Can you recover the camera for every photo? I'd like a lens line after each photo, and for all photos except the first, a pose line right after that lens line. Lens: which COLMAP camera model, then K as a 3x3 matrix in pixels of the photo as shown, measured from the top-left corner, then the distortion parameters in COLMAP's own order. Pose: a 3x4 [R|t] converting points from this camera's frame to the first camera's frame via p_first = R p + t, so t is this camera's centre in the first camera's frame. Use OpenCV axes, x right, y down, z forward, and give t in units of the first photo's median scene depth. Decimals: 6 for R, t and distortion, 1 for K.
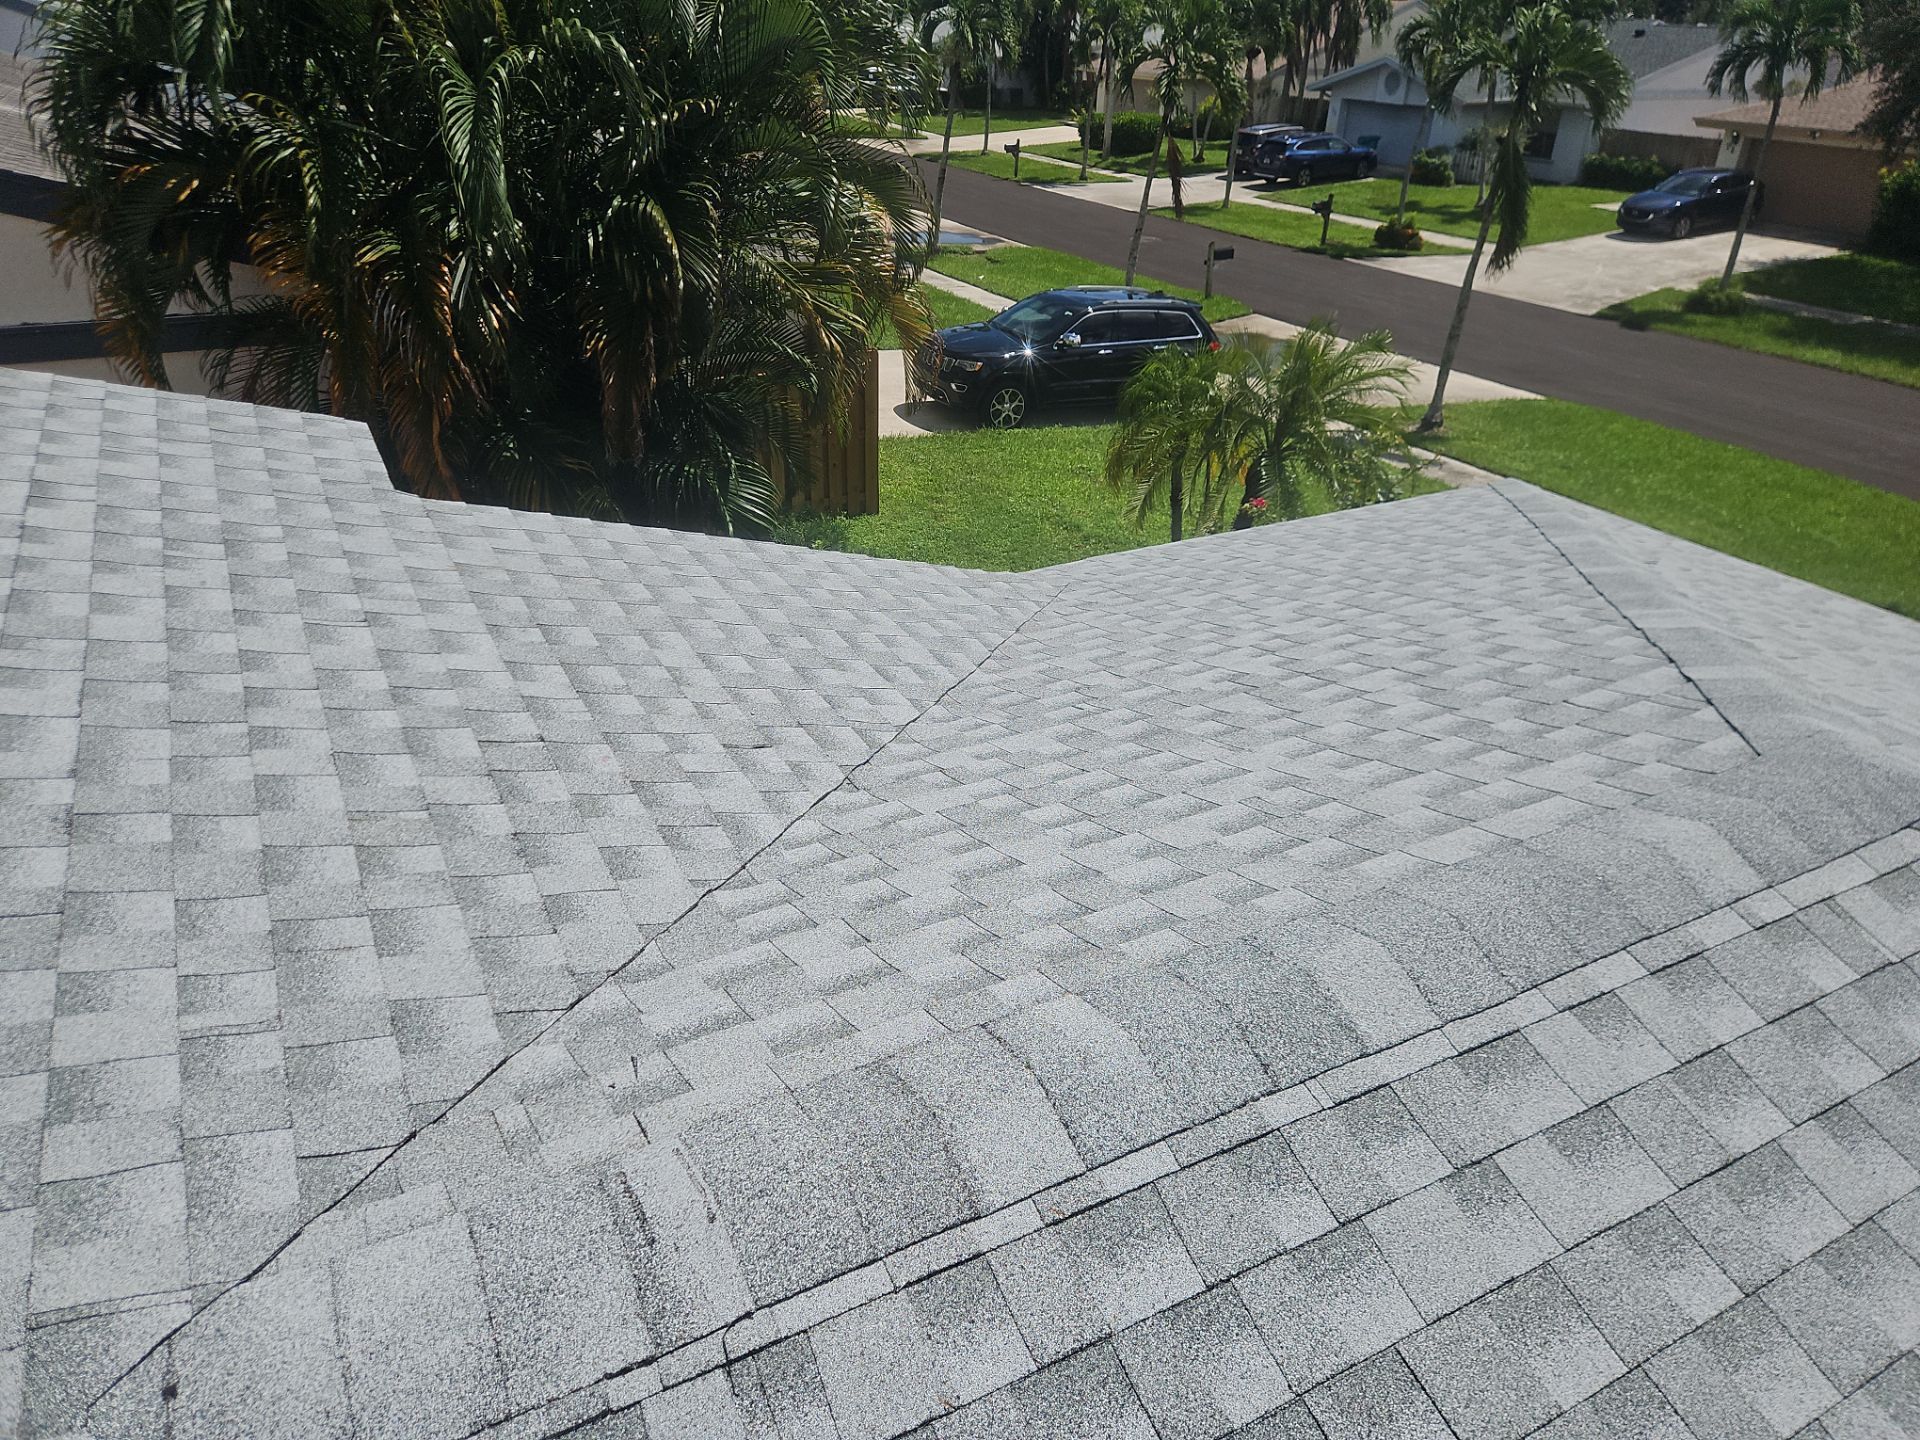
lens RADIAL K [[1291.9, 0, 953.9], [0, 1291.9, 684.1], [0, 0, 1]] dist [0.085129, -0.075137]
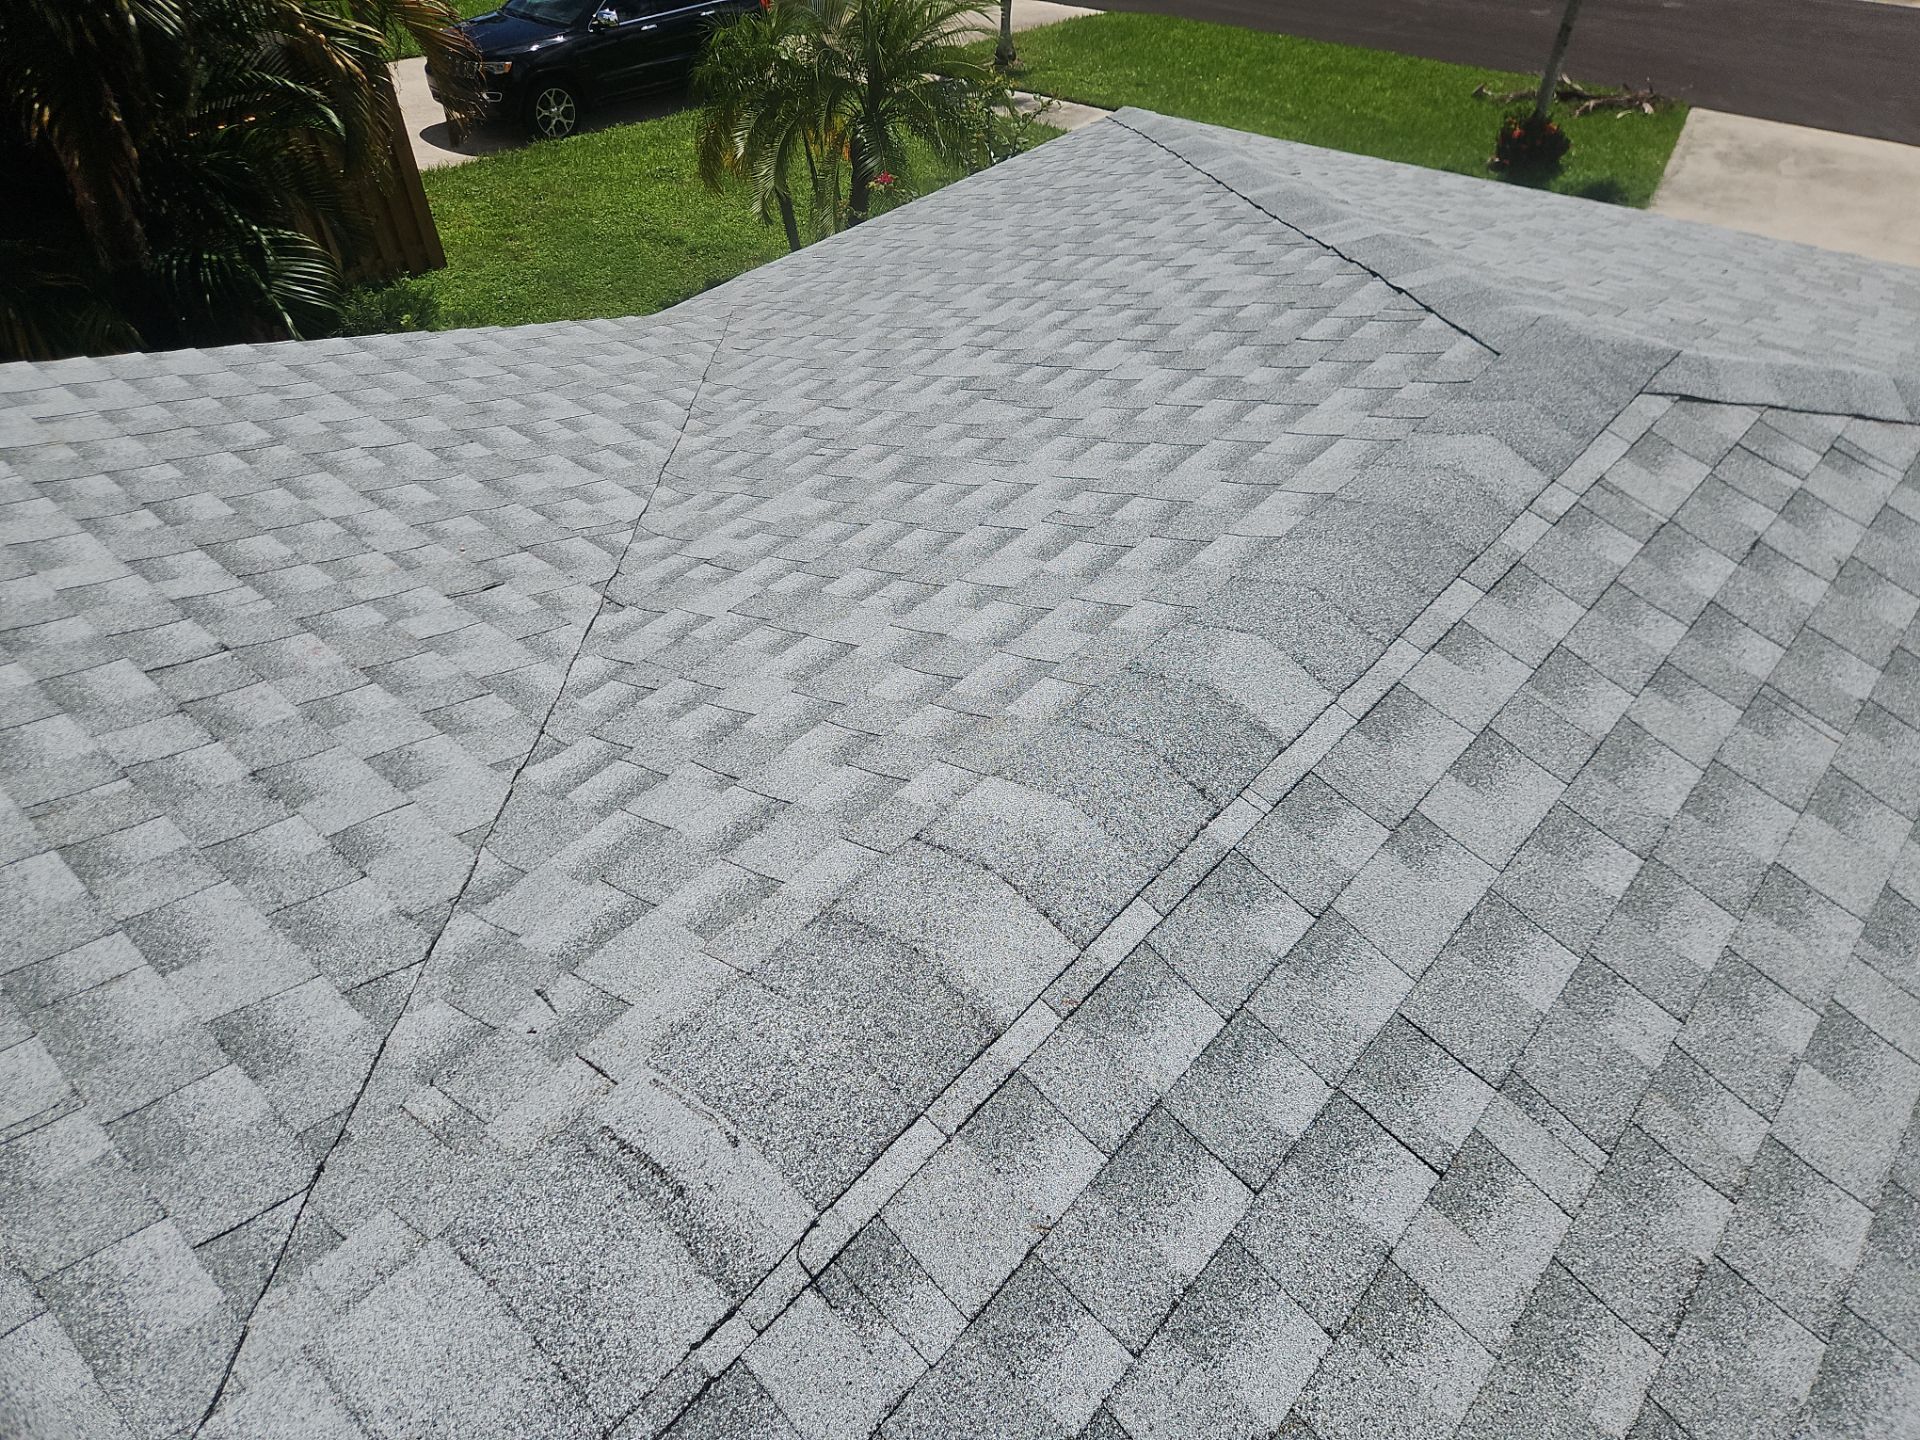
lens RADIAL K [[1291.9, 0, 953.9], [0, 1291.9, 684.1], [0, 0, 1]] dist [0.085129, -0.075137]
pose [[0.932946, -0.272607, 0.235152, -0.113196], [0.214095, 0.945230, 0.246383, -0.051189], [-0.289438, -0.179517, 0.940212, 0.114969]]
